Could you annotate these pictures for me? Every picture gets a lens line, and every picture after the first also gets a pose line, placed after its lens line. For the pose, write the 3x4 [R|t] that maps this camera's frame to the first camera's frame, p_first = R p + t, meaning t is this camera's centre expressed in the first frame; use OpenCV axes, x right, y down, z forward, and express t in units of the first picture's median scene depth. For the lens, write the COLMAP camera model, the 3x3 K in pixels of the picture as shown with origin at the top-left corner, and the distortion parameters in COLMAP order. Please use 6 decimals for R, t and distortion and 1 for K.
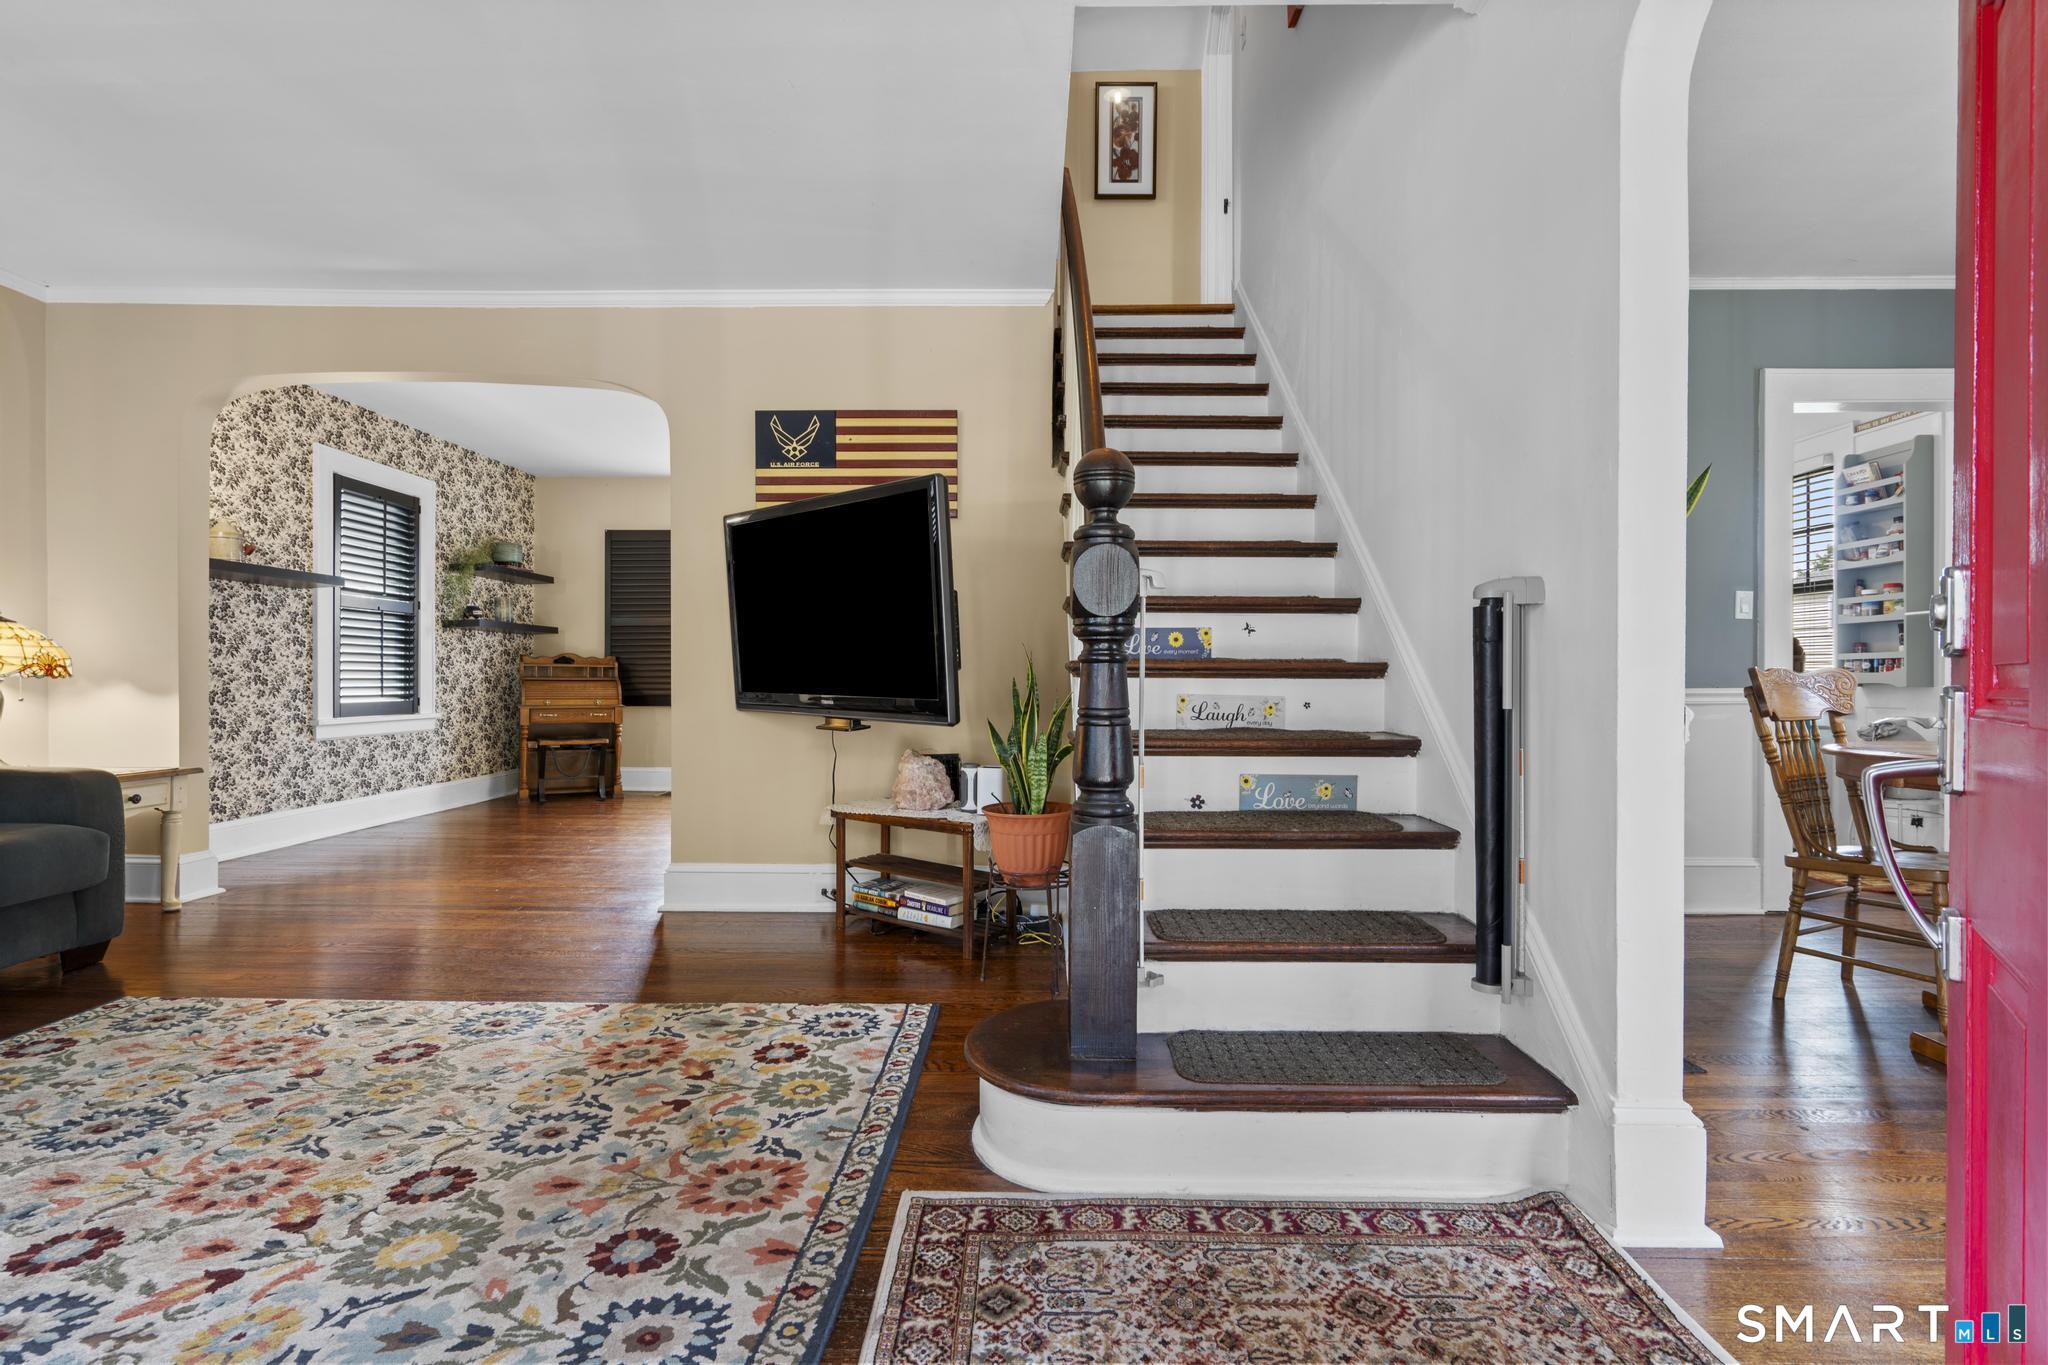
lens RADIAL K [[915.2, 0, 1021.9], [0, 915.2, 675.3], [0, 0, 1]] dist [-0.001399, 0.000497]
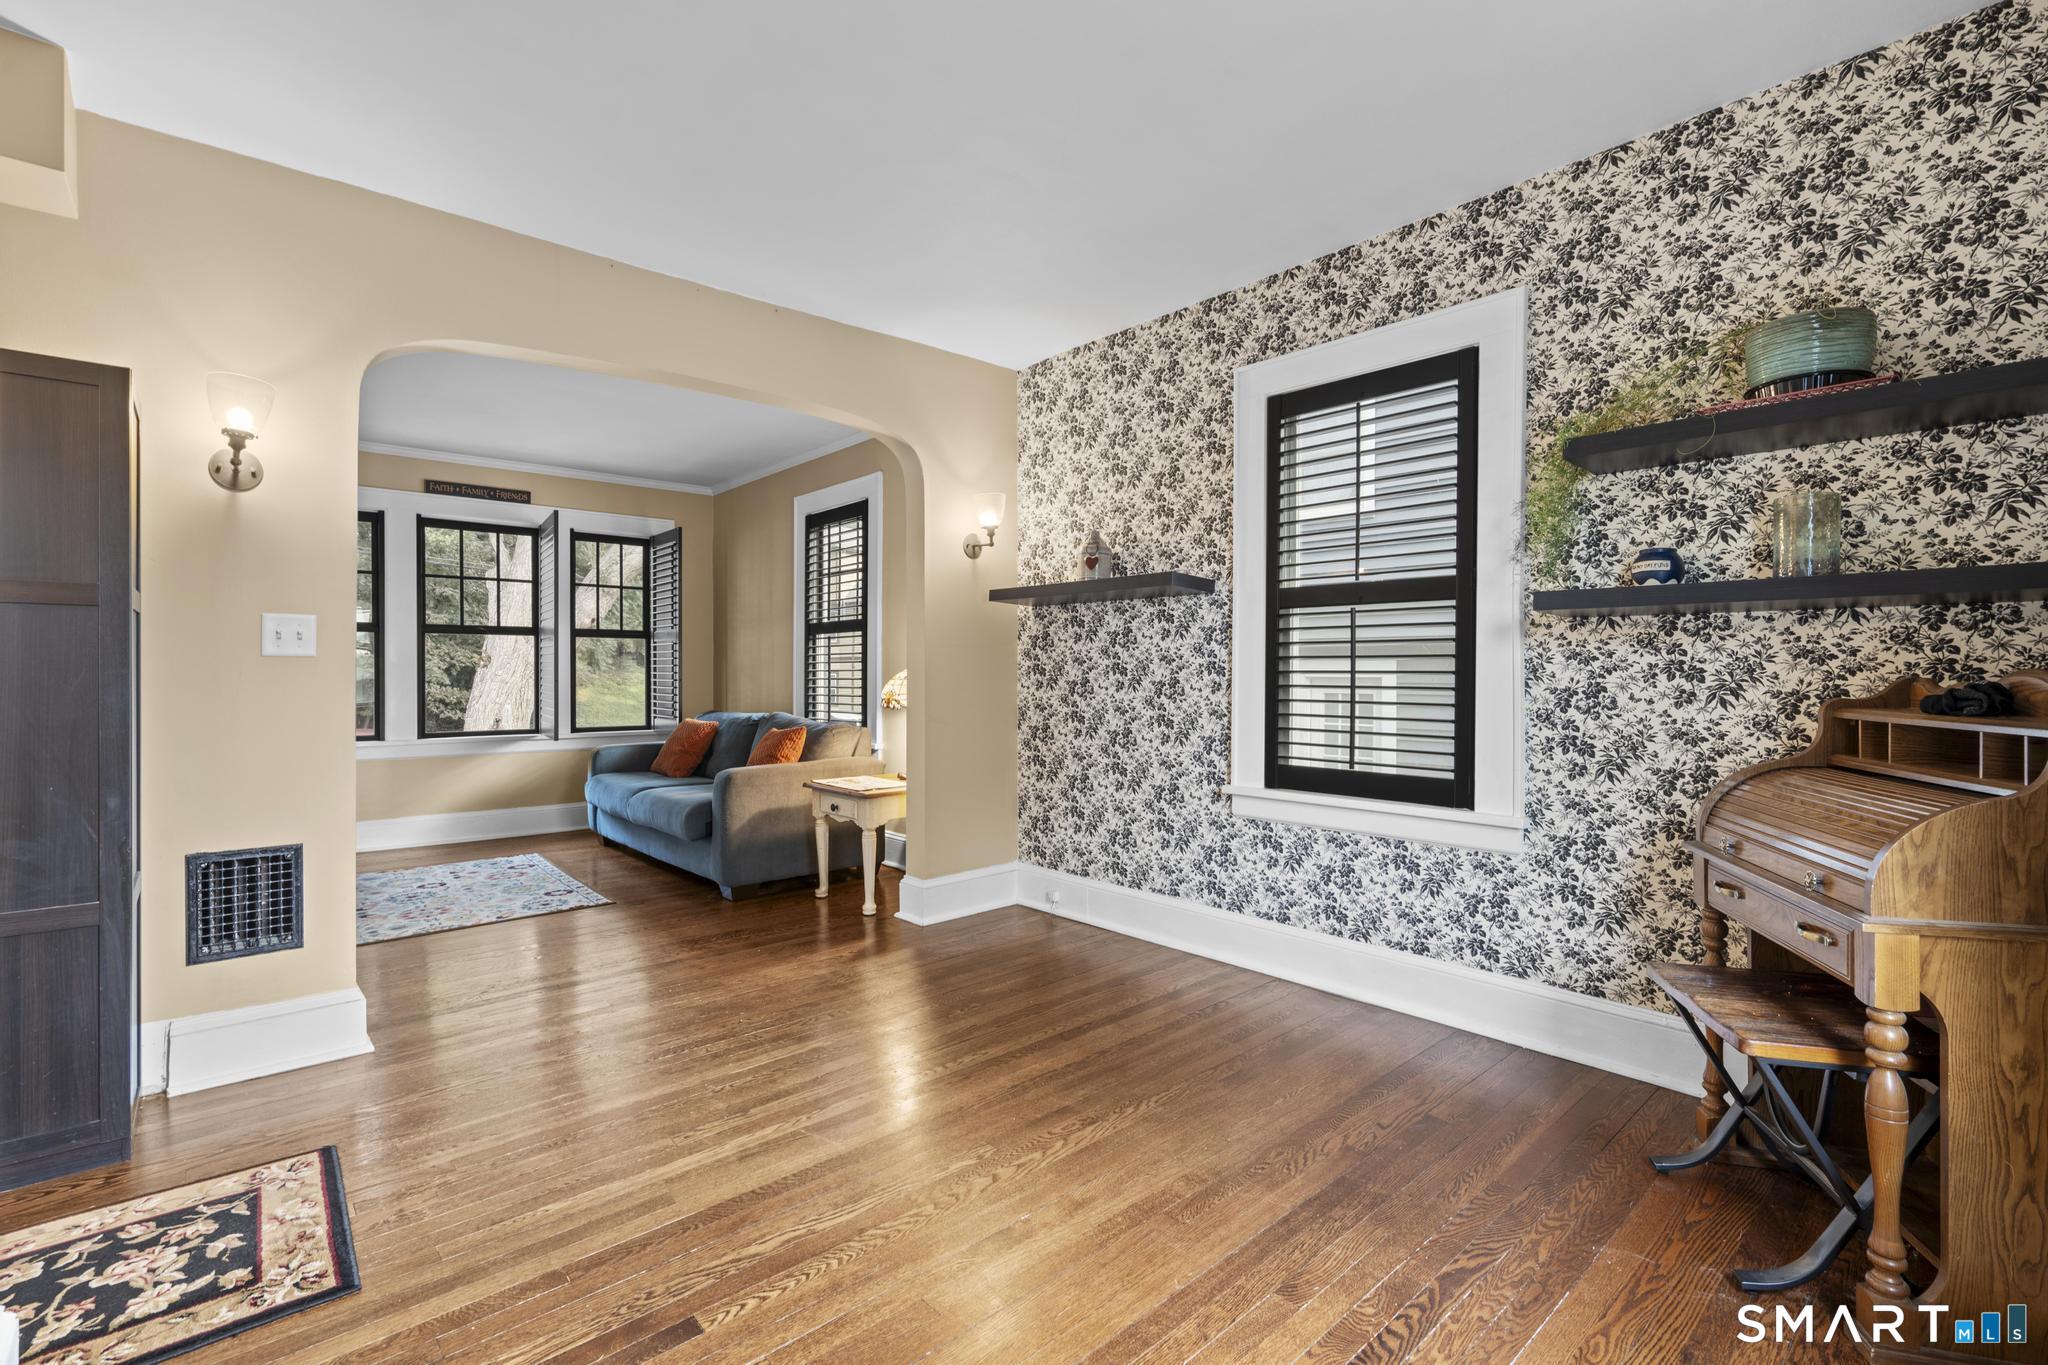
lens RADIAL K [[915.2, 0, 1021.9], [0, 915.2, 675.3], [0, 0, 1]] dist [-0.001399, 0.000497]
pose [[-0.735938, -0.000064, -0.677049, -0.180873], [-0.001283, 0.999998, 0.001300, -0.027967], [0.677048, 0.001825, -0.735937, 1.220994]]
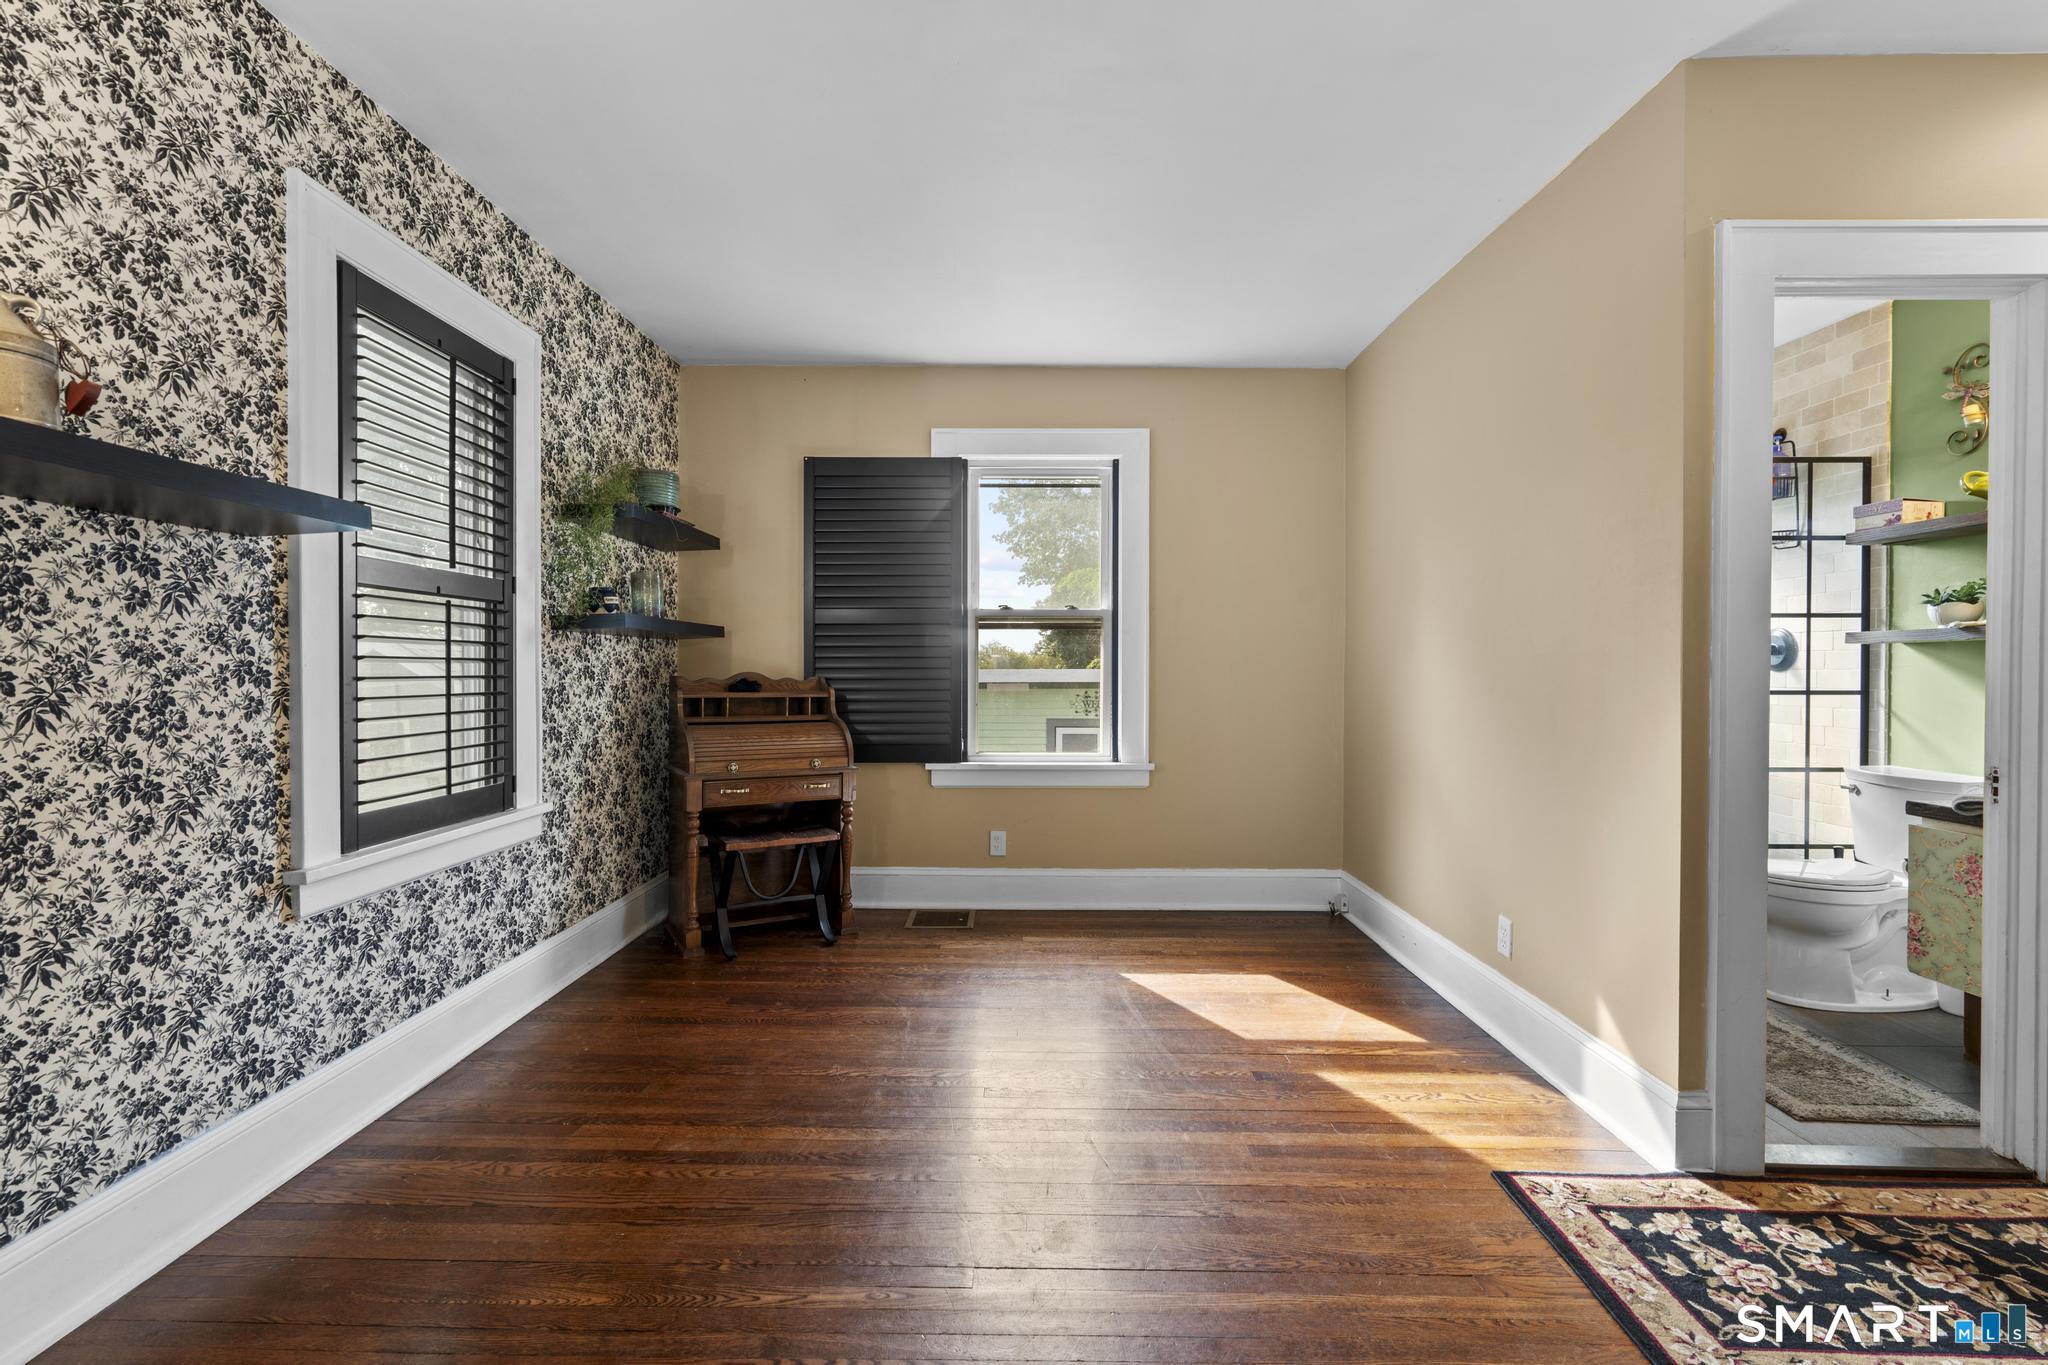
lens RADIAL K [[915.2, 0, 1021.9], [0, 915.2, 675.3], [0, 0, 1]] dist [-0.001399, 0.000497]
pose [[0.999966, 0.000826, 0.008208, -0.405608], [-0.000914, 0.999942, 0.010702, -0.035056], [-0.008199, -0.010709, 0.999909, 0.528718]]
